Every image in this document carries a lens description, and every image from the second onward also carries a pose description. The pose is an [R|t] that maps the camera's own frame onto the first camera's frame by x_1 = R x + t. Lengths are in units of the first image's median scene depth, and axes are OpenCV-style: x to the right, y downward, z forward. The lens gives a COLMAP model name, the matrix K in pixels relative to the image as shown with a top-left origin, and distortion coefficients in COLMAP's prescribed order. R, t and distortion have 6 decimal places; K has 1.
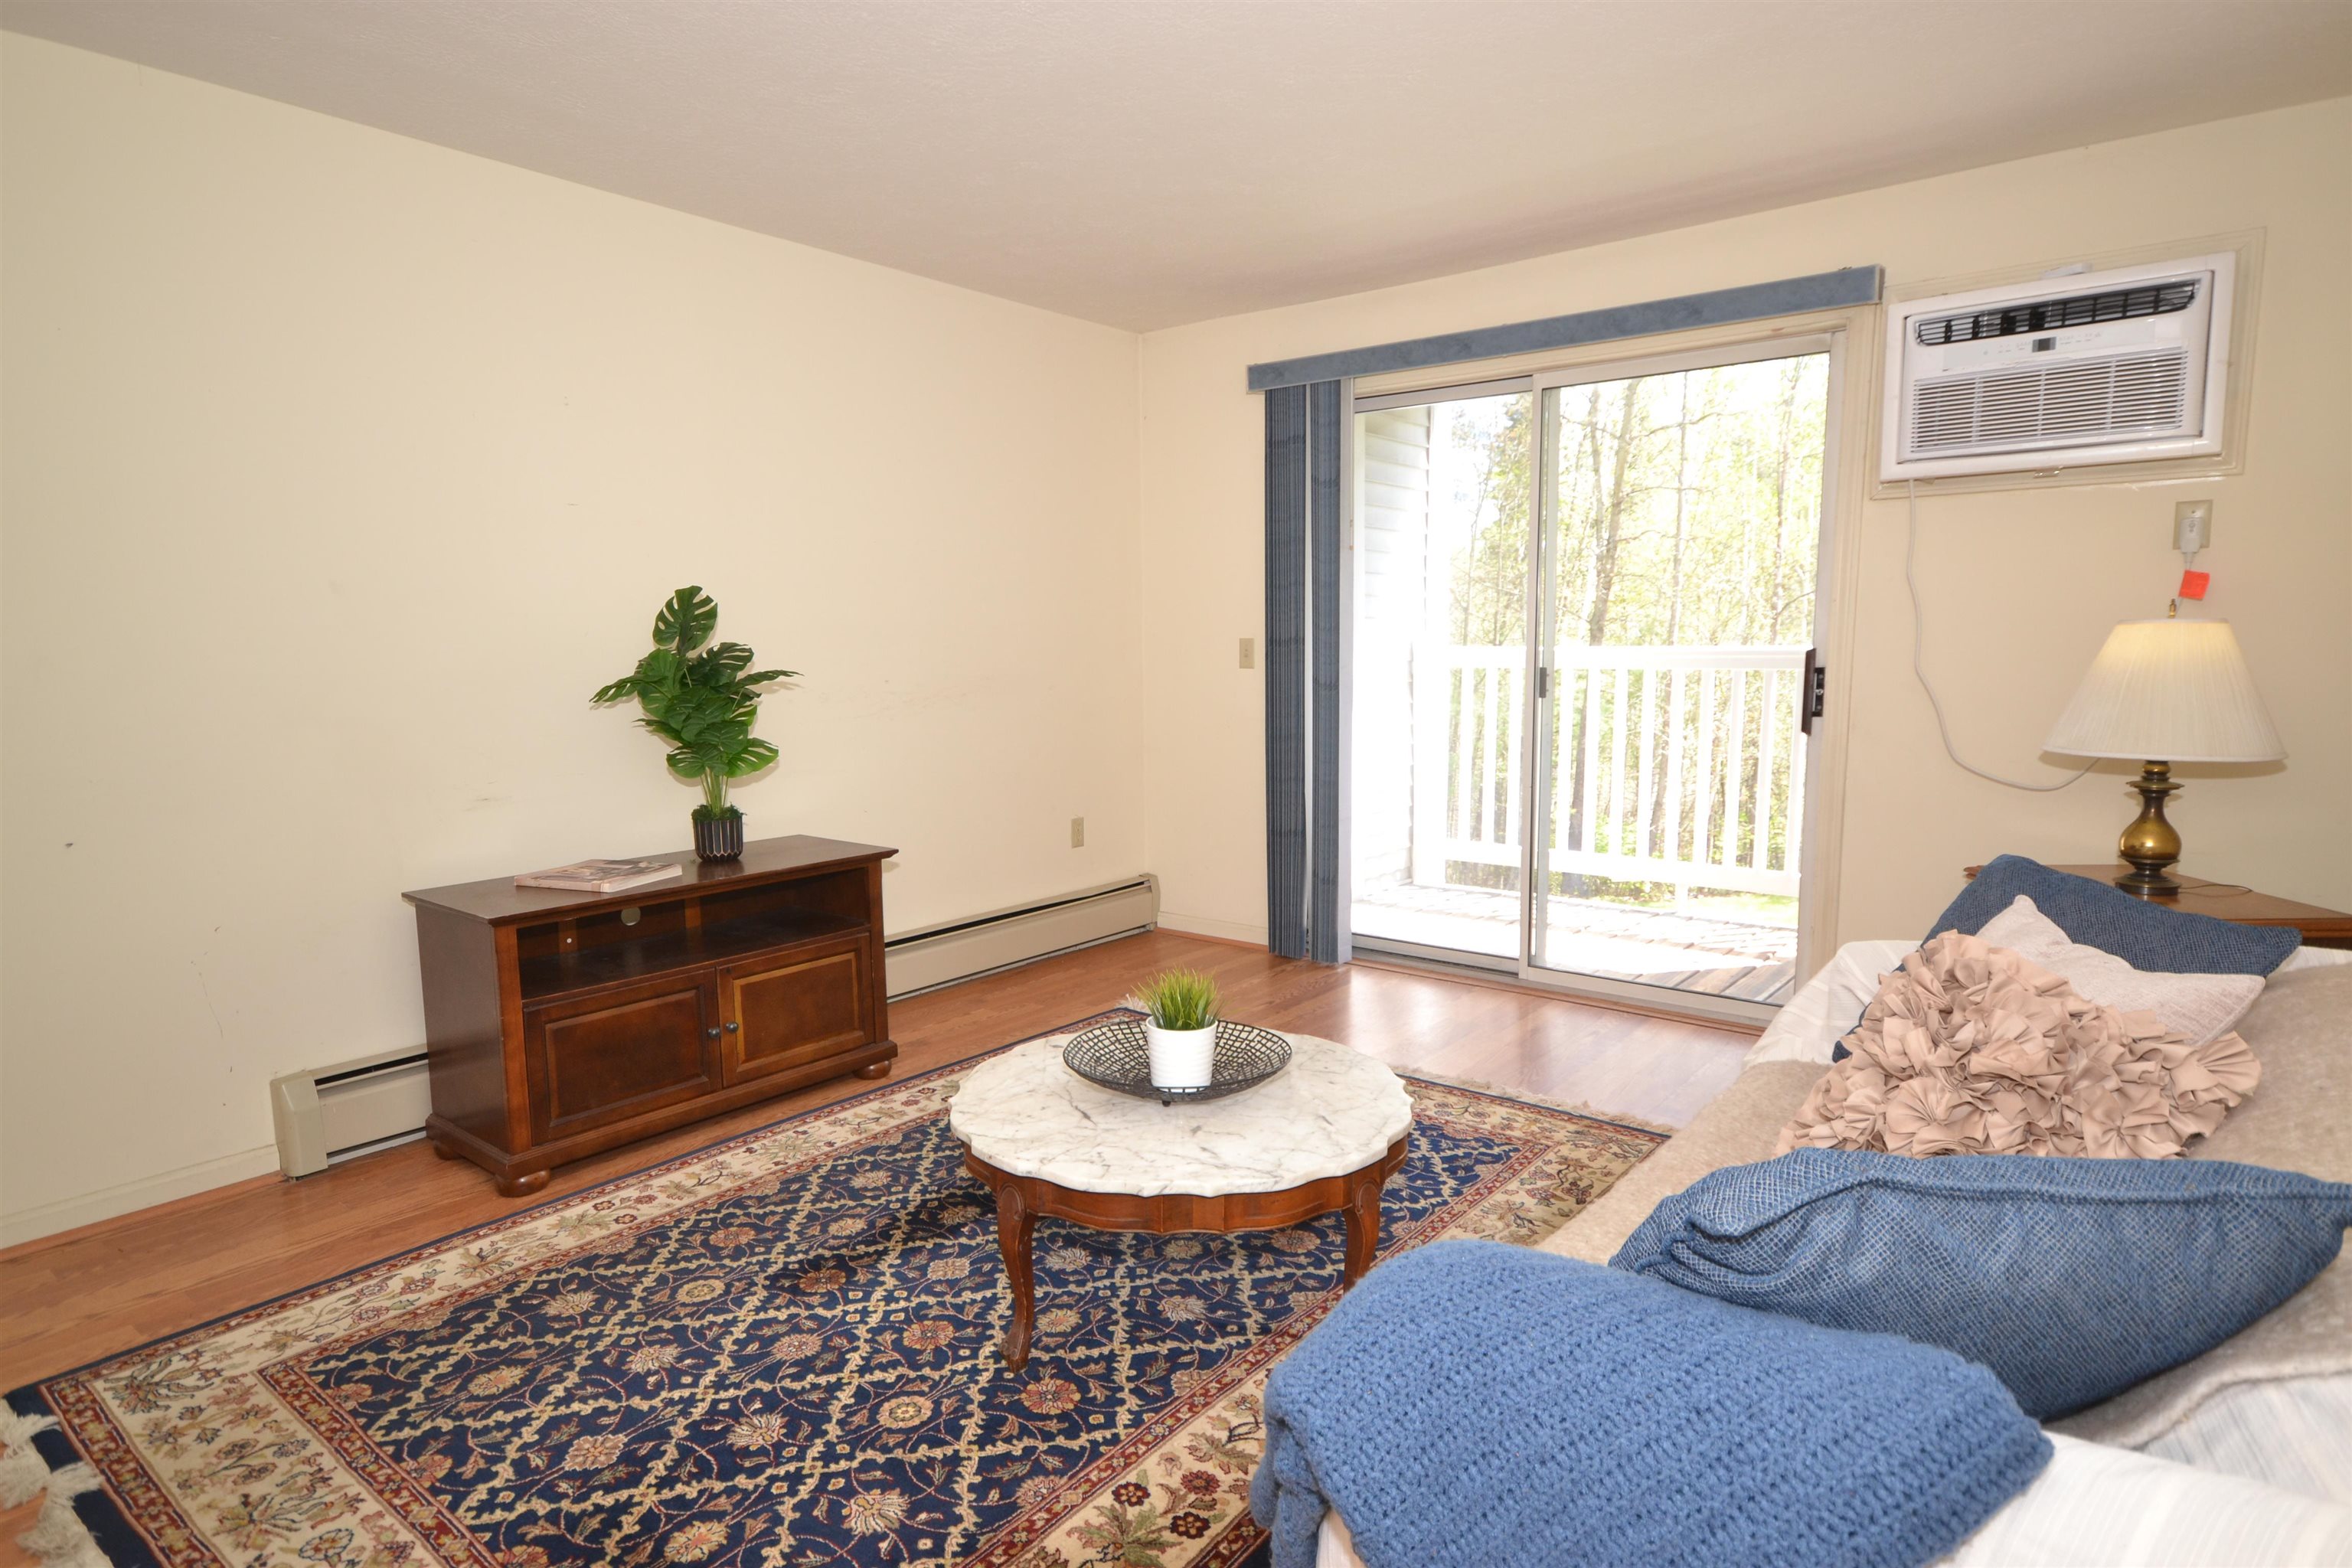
lens RADIAL K [[1306.6, 0, 1161.2], [0, 1306.6, 794.7], [0, 0, 1]] dist [0.008094, 0.010281]
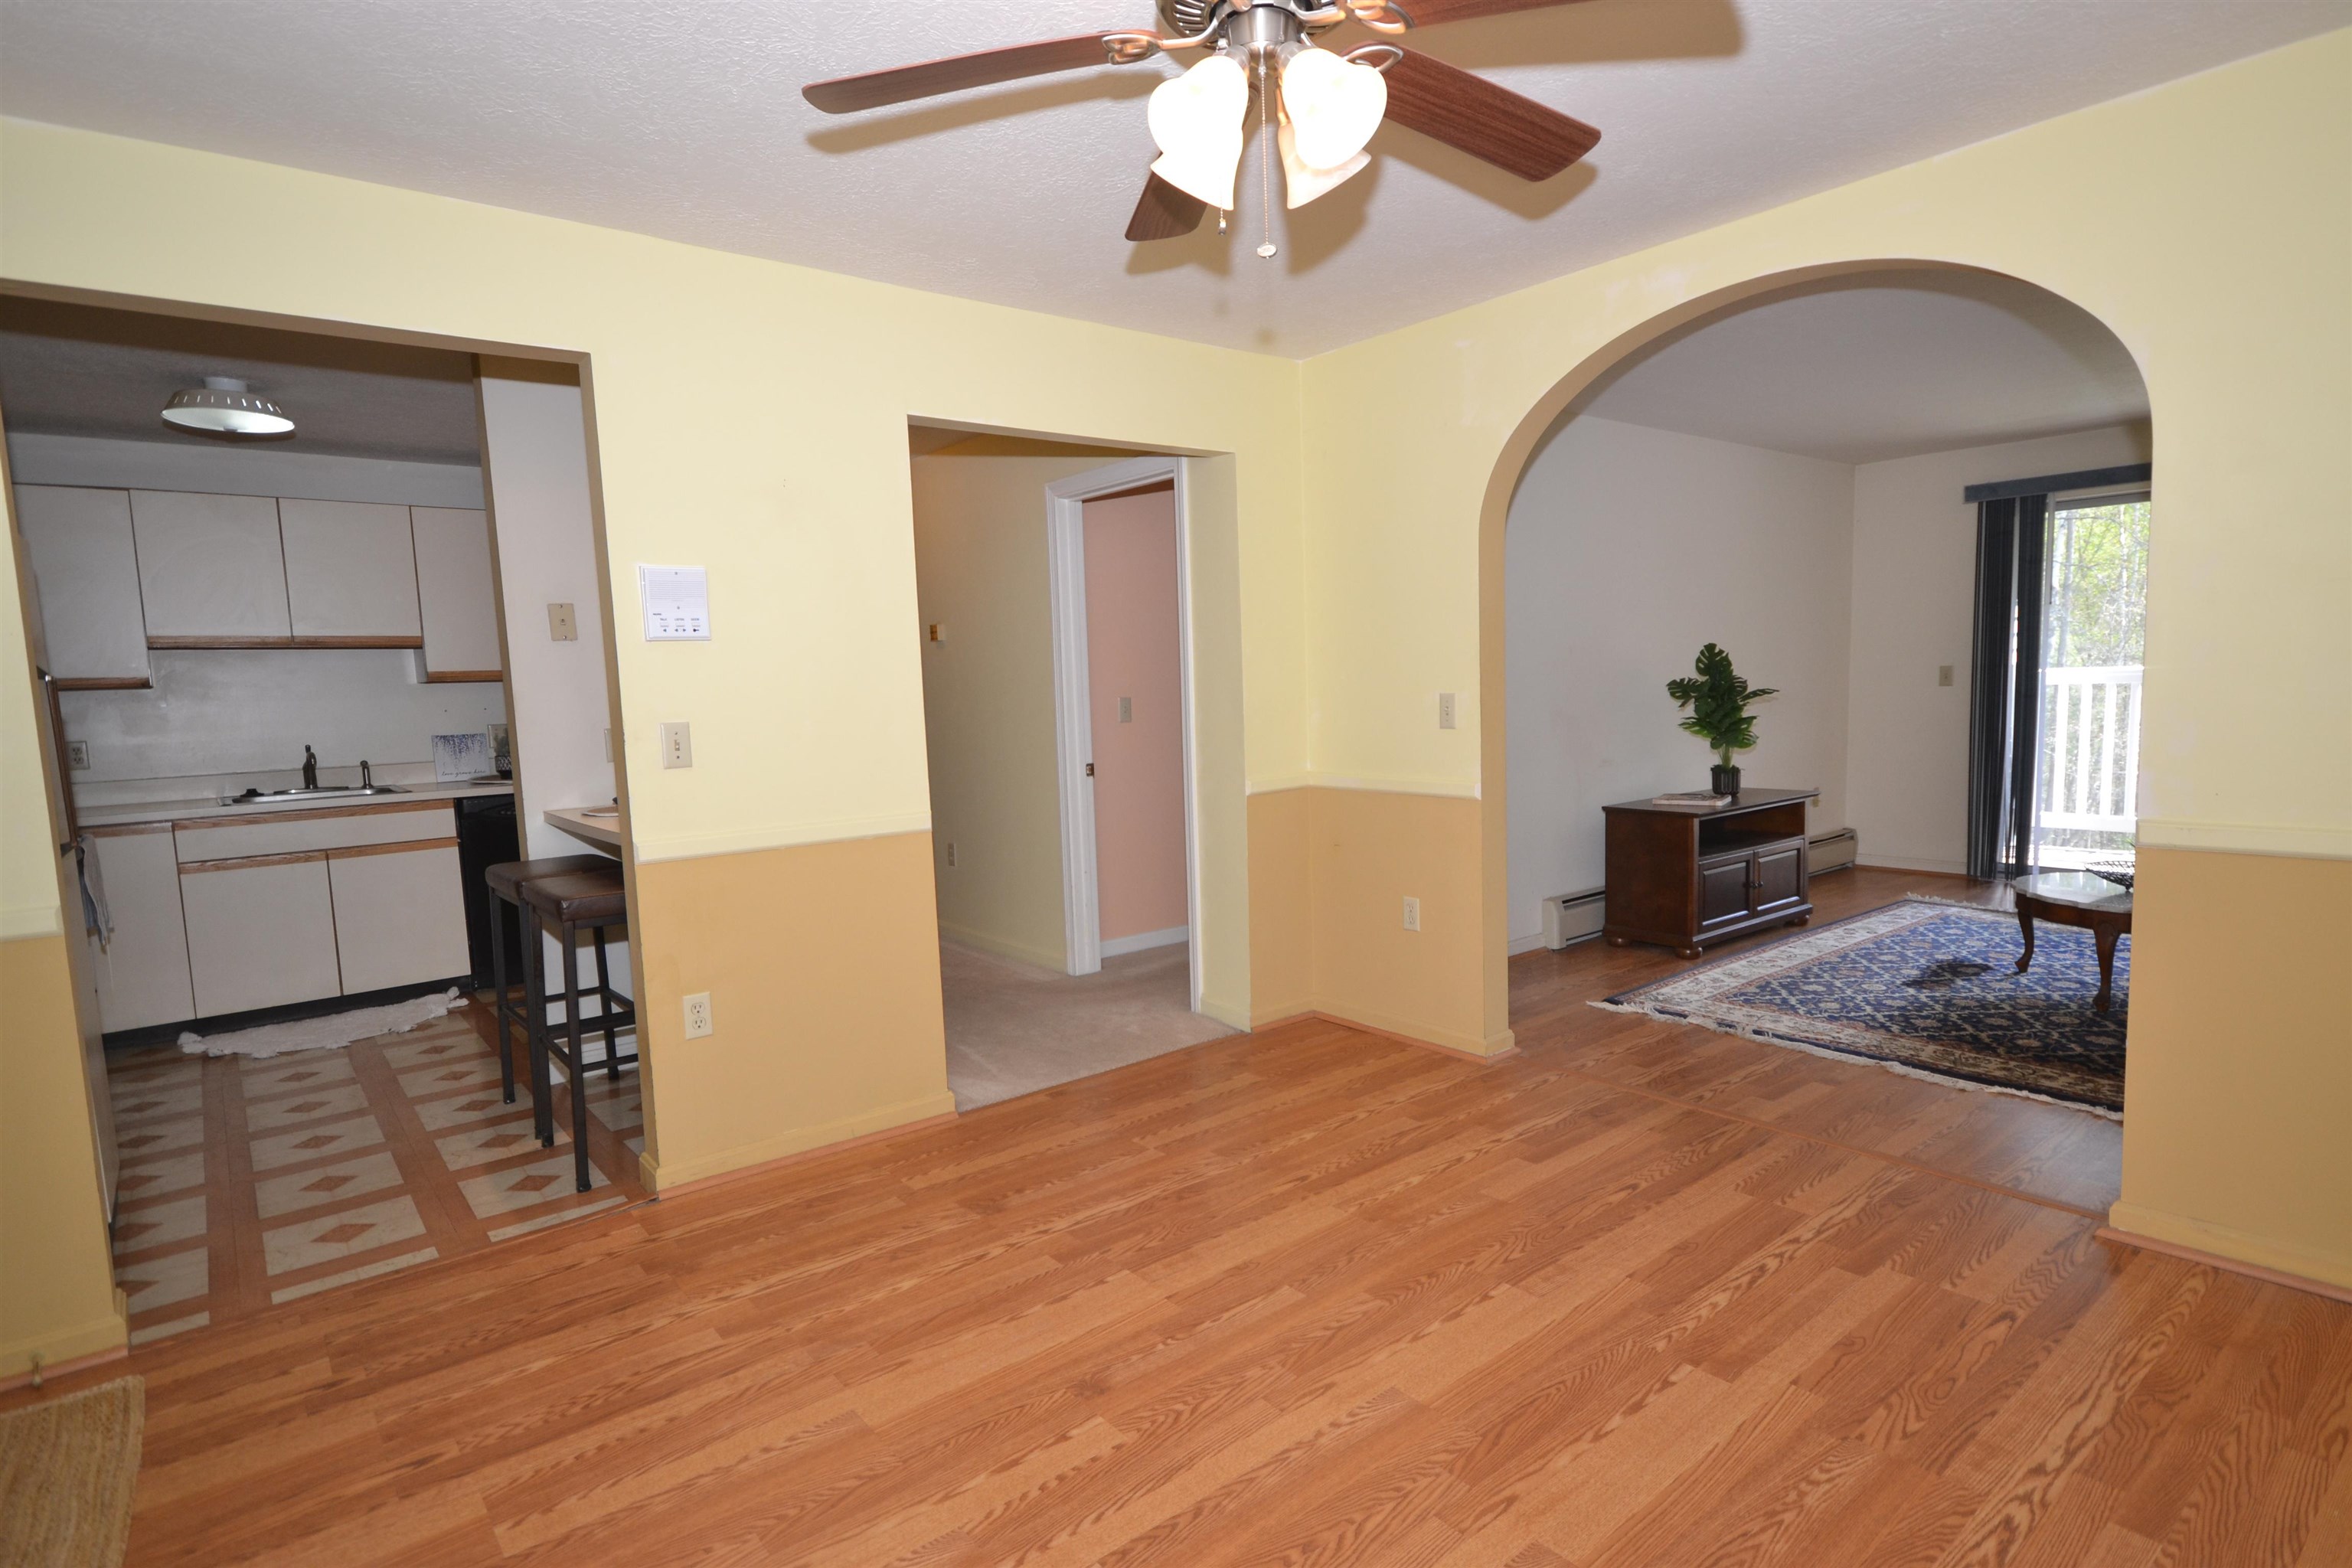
lens RADIAL K [[1204.8, 0, 1168.4], [0, 1204.8, 807.8], [0, 0, 1]] dist [0.010316, 0.001649]
pose [[0.976294, 0.000937, -0.216448, -0.834597], [-0.003738, 0.999914, -0.012531, 0.103920], [0.216417, 0.013043, 0.976214, -0.889796]]
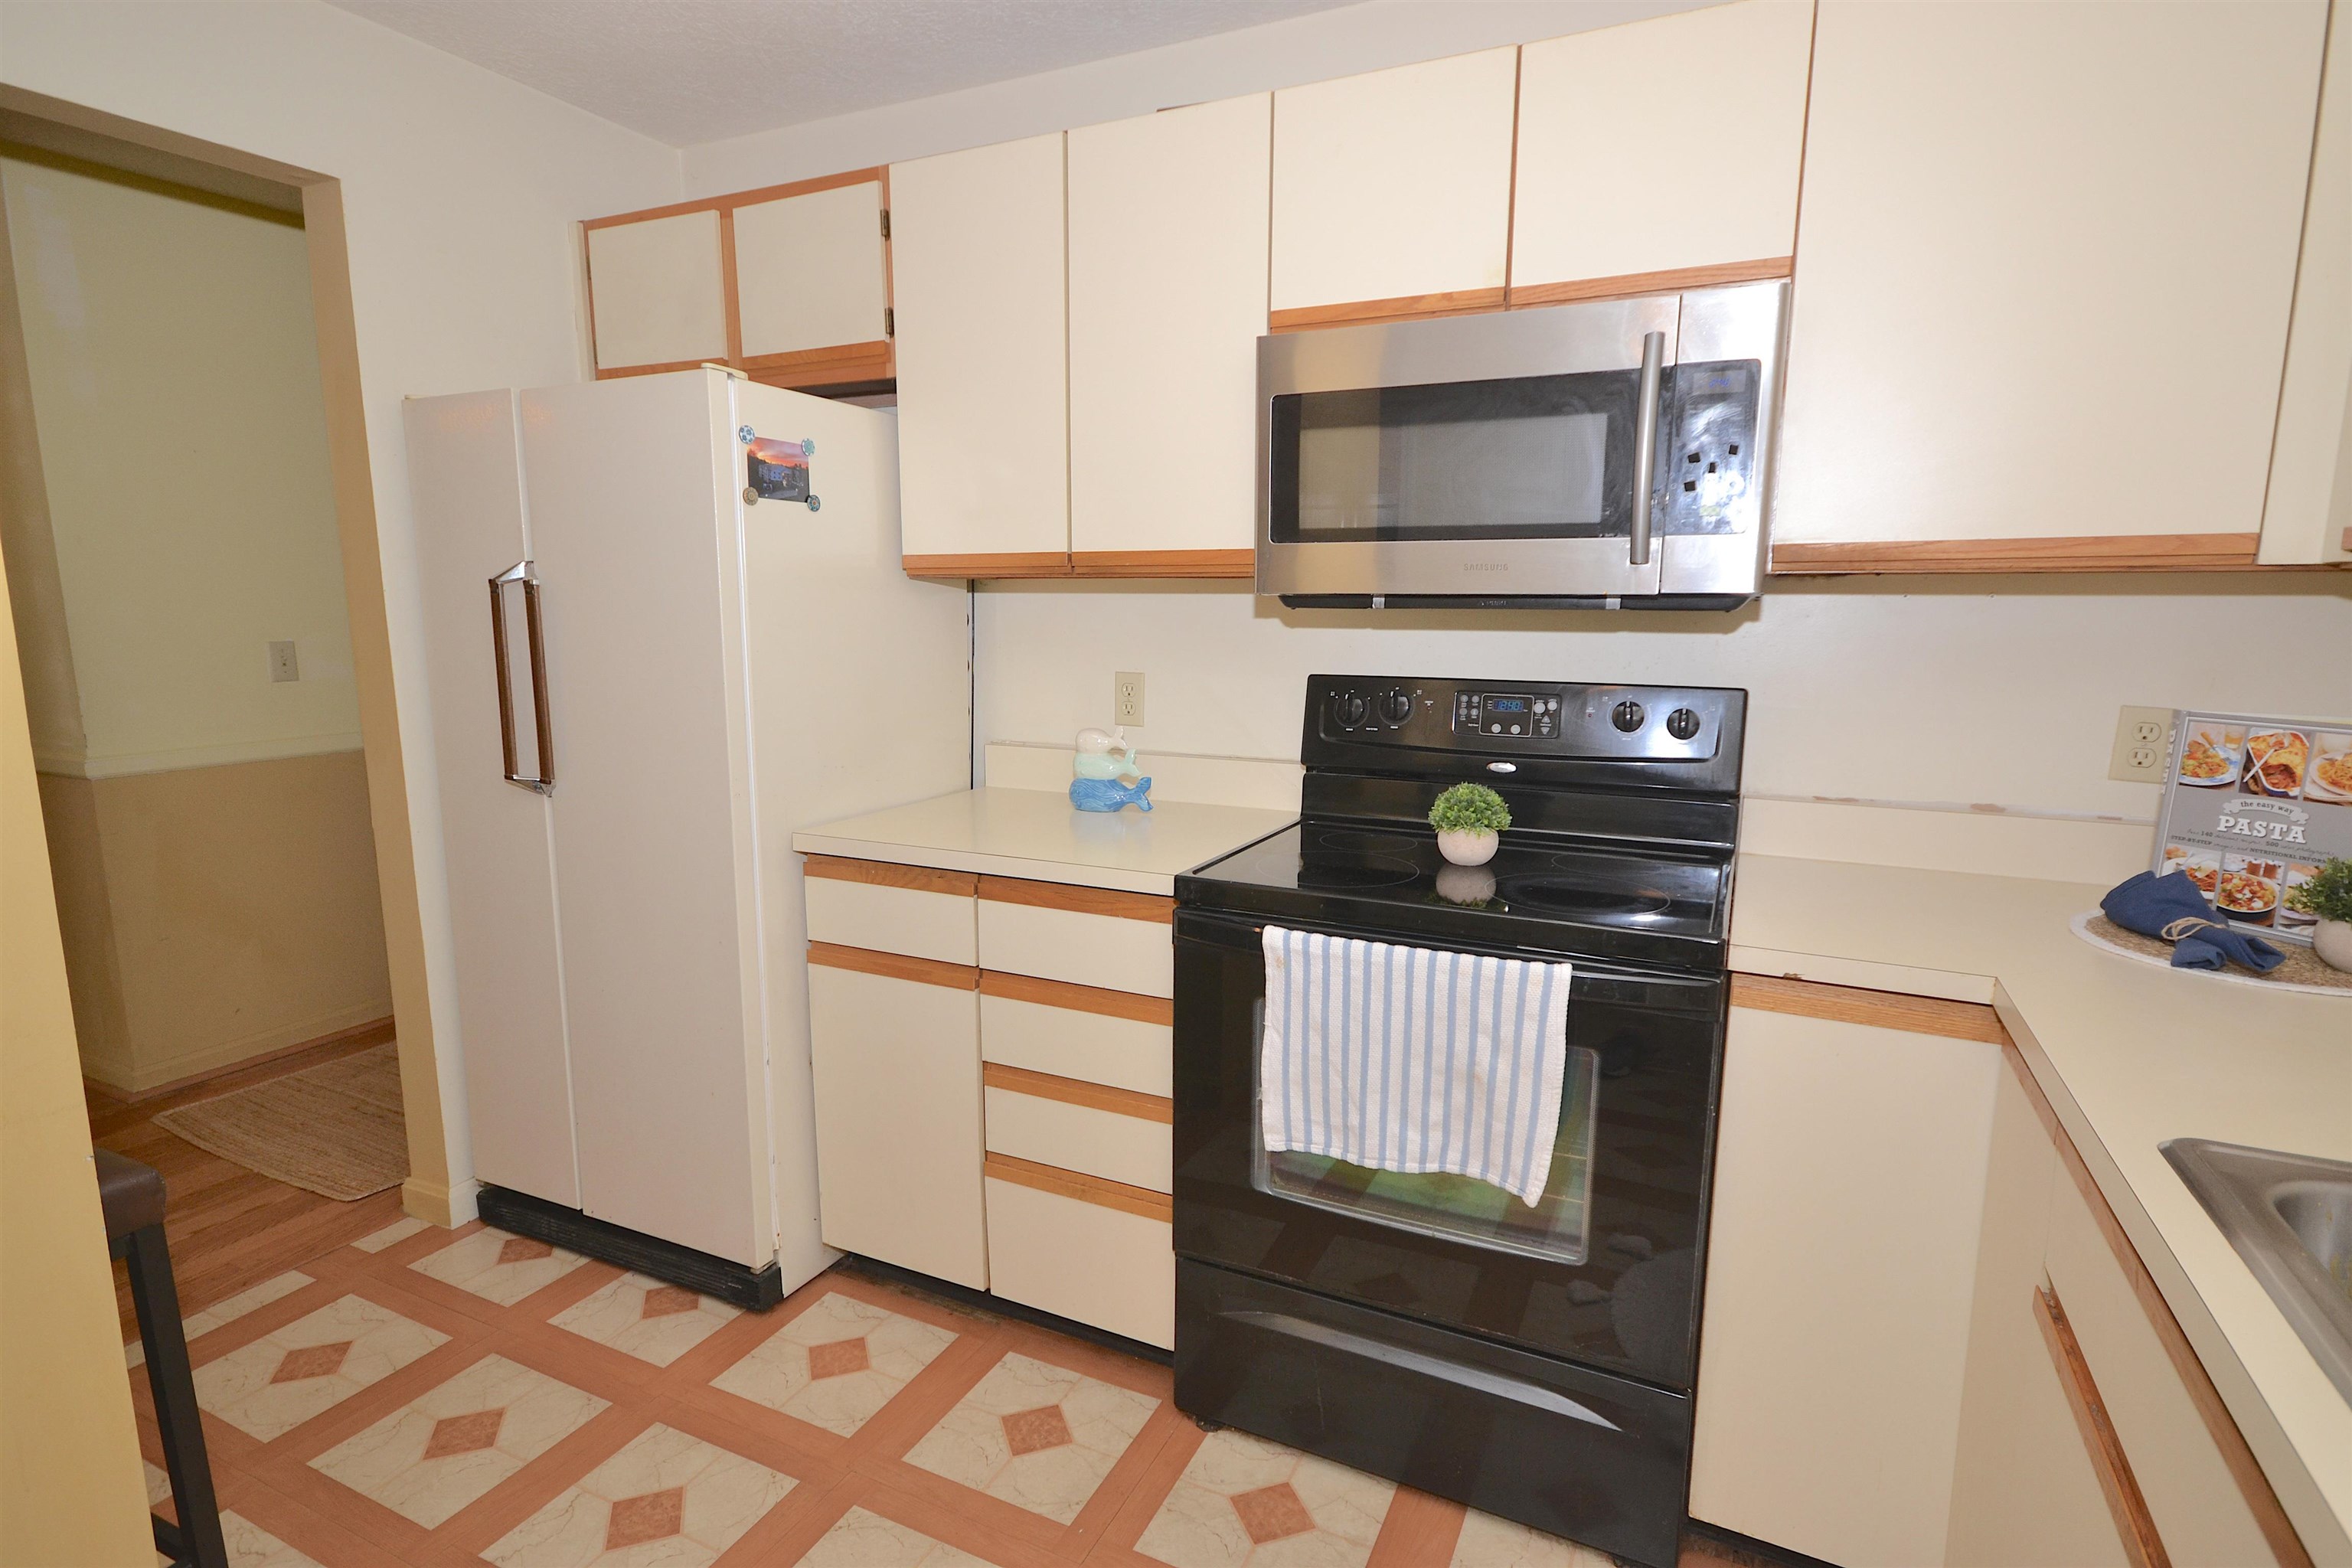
lens RADIAL K [[1204.8, 0, 1173.5], [0, 1204.8, 801.1], [0, 0, 1]] dist [0.010316, 0.001649]
pose [[-0.974597, 0.045123, -0.219373, -2.053233], [-0.020696, 0.957159, 0.288824, -0.093628], [0.223007, 0.286027, -0.931910, 0.616819]]
